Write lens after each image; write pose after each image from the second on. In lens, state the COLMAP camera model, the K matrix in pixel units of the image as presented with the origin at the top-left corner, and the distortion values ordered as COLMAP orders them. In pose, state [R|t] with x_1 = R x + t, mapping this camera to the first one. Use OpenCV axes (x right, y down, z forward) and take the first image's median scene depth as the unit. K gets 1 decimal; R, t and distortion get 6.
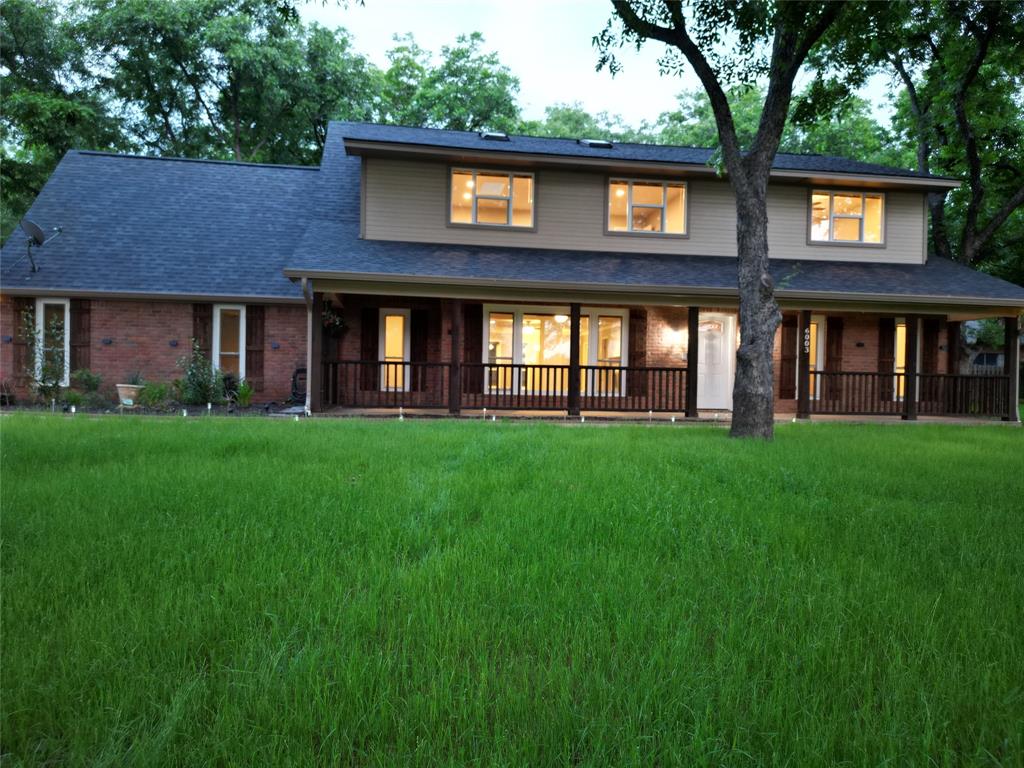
lens RADIAL K [[719.3, 0, 511.8], [0, 719.3, 389.3], [0, 0, 1]] dist [0.061860, -0.063415]
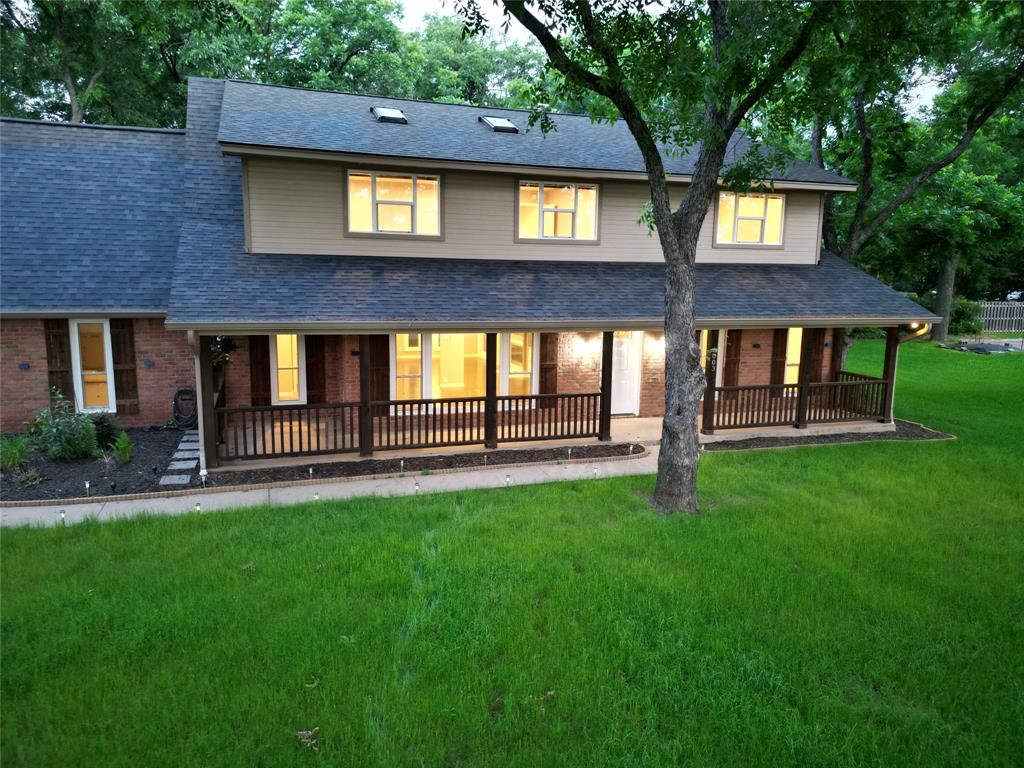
lens RADIAL K [[719.3, 0, 511.8], [0, 719.3, 389.3], [0, 0, 1]] dist [0.061860, -0.063415]
pose [[0.984815, -0.032317, 0.170572, -0.042848], [0.005187, 0.987560, 0.157156, -0.169422], [-0.173529, -0.153885, 0.972732, 0.050383]]
